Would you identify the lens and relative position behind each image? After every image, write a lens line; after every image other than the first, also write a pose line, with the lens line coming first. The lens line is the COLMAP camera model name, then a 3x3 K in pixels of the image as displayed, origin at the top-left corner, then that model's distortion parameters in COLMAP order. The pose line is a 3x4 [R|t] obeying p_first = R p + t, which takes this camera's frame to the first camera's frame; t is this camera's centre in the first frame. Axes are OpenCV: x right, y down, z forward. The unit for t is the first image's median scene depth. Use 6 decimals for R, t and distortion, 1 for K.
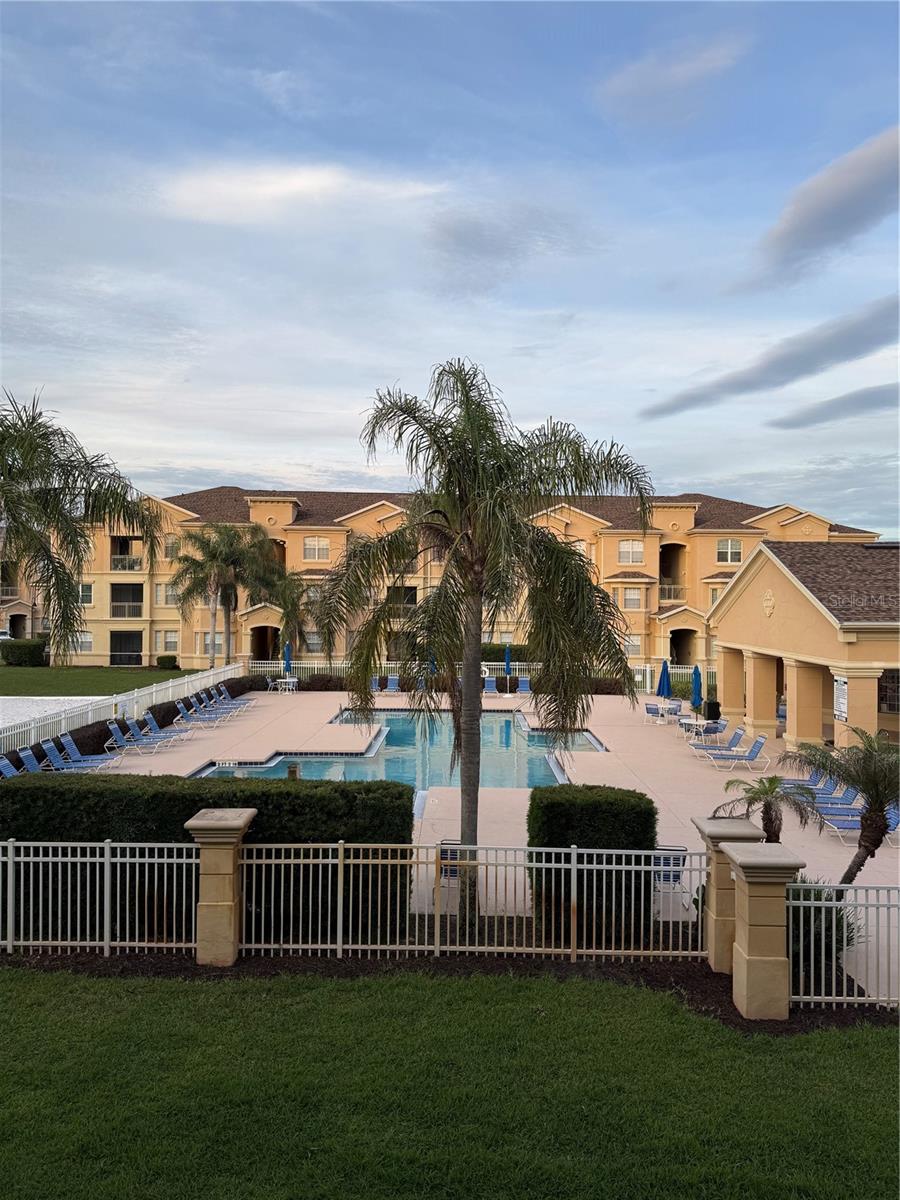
lens RADIAL K [[822.5, 0, 448.6], [0, 822.5, 586.3], [0, 0, 1]] dist [0.005997, -0.022962]
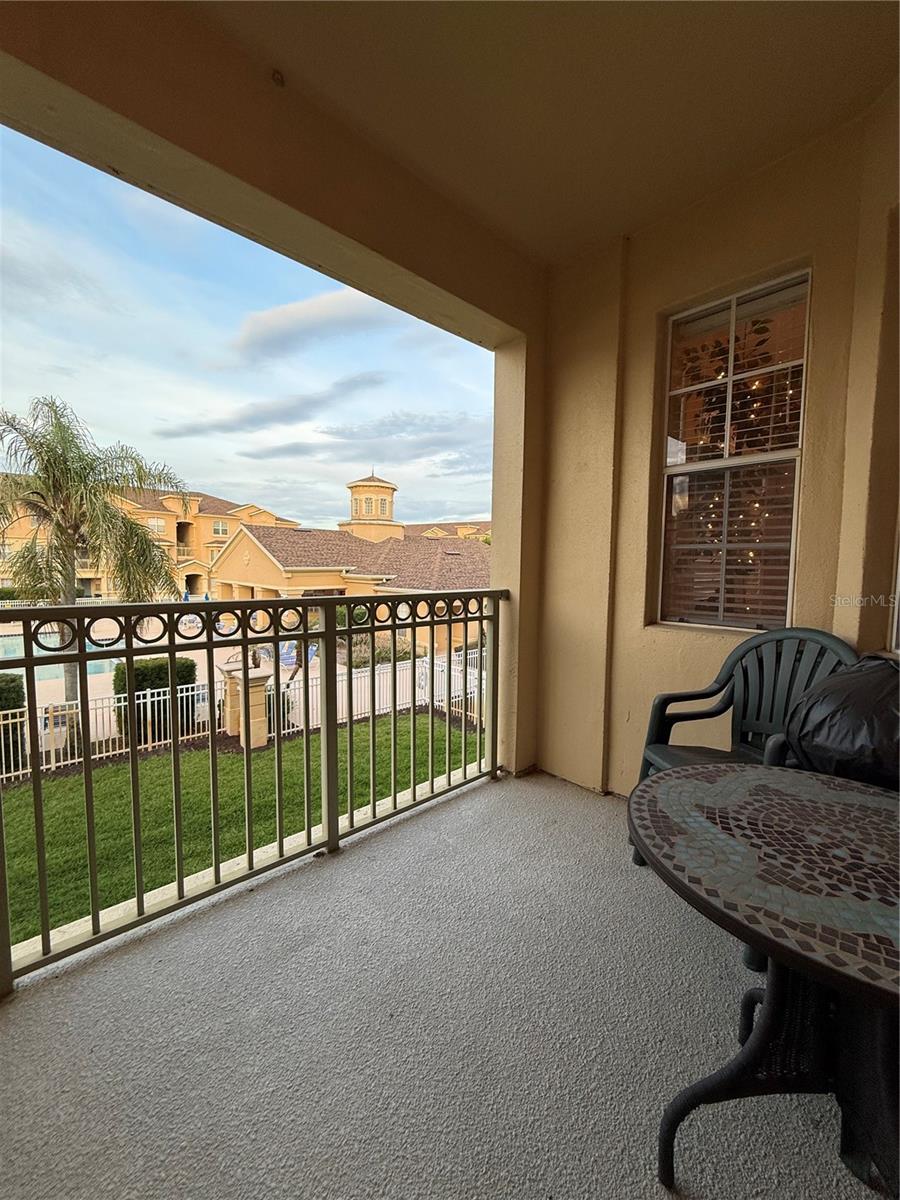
lens RADIAL K [[481.4, 0, 449.1], [0, 481.4, 597.0], [0, 0, 1]] dist [-0.000503, -0.000137]
pose [[0.710512, -0.041469, 0.702462, -0.098654], [-0.025901, 0.996044, 0.084998, 0.005839], [-0.703209, -0.078586, 0.706627, -0.172843]]
